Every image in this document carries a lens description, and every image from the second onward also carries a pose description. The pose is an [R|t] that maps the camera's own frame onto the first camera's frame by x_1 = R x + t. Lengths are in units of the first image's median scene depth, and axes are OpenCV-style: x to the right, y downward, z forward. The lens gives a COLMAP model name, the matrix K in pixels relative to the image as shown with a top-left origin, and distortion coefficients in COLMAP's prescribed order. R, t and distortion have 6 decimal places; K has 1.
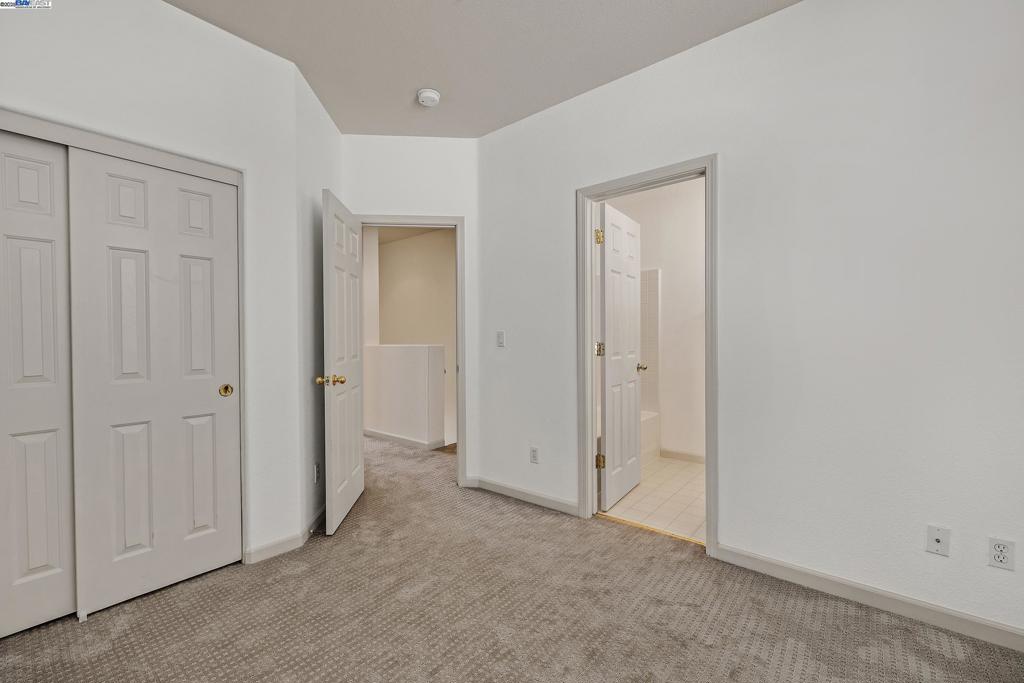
lens RADIAL K [[428.7, 0, 507.4], [0, 428.7, 341.4], [0, 0, 1]] dist [0.000052, 0.000308]
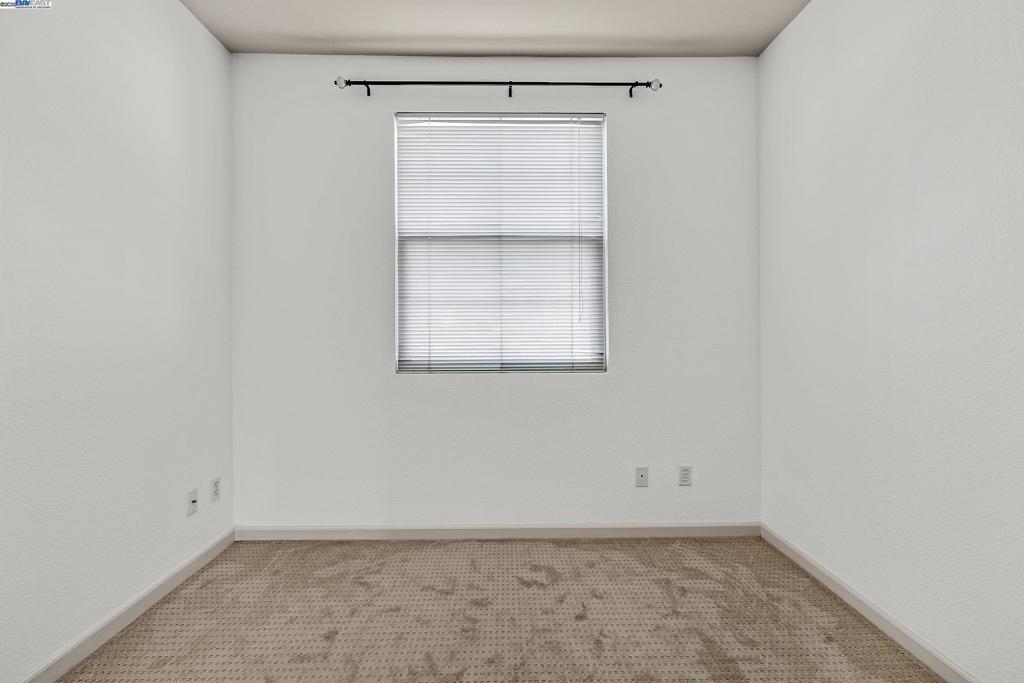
lens RADIAL K [[428.7, 0, 507.4], [0, 428.7, 341.4], [0, 0, 1]] dist [0.000052, 0.000308]
pose [[-0.652668, -0.007991, 0.757602, -0.490639], [0.008300, 0.999809, 0.017696, 0.002021], [-0.757598, 0.017838, -0.652477, 1.143710]]
